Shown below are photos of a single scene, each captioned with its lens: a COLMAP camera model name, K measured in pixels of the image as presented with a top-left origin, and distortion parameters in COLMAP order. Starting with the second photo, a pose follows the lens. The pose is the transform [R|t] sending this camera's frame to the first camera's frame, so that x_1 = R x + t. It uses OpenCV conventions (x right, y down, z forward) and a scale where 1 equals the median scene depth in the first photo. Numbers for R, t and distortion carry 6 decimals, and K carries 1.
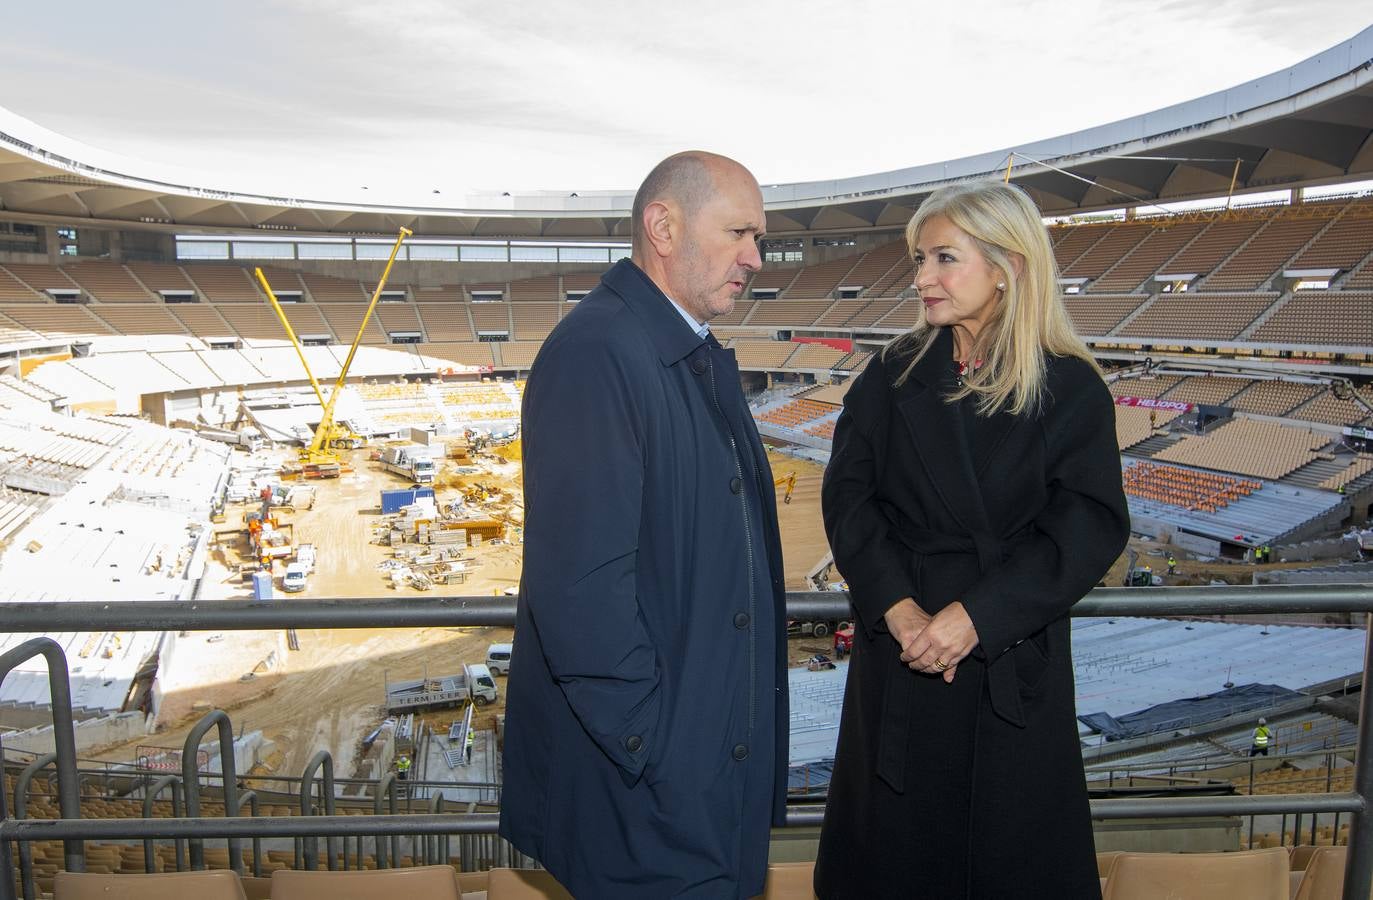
lens RADIAL K [[974.4, 0, 683.9], [0, 974.4, 432.8], [0, 0, 1]] dist [0.000858, -0.012162]
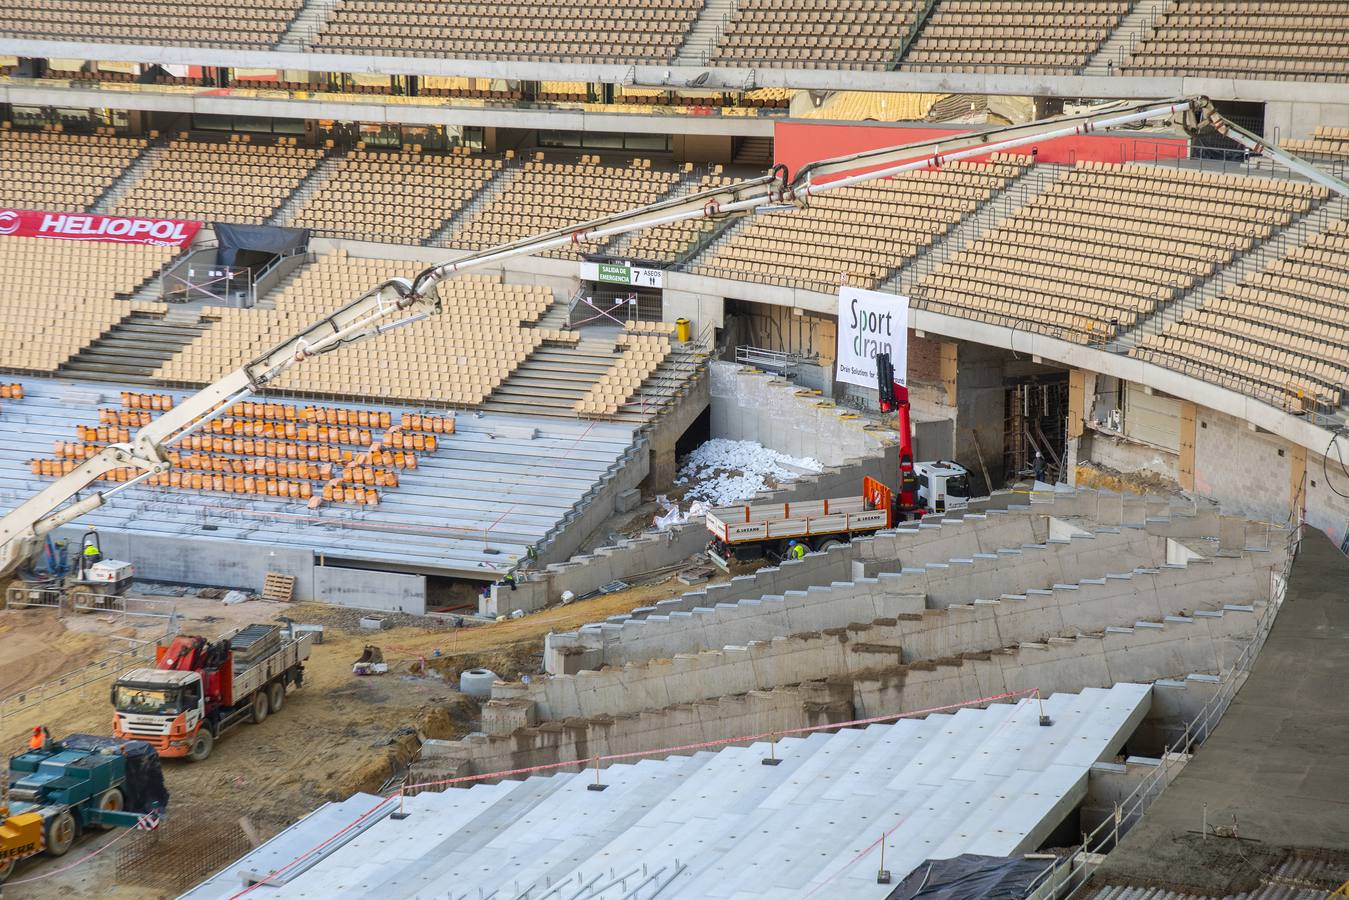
lens RADIAL K [[3105.9, 0, 674.5], [0, 3105.9, 450.0], [0, 0, 1]] dist [0.506492, 0.212578]
pose [[0.722699, -0.111627, 0.682089, -0.211724], [0.081998, 0.993750, 0.075751, -0.024132], [-0.686281, 0.001184, 0.727335, 0.005917]]
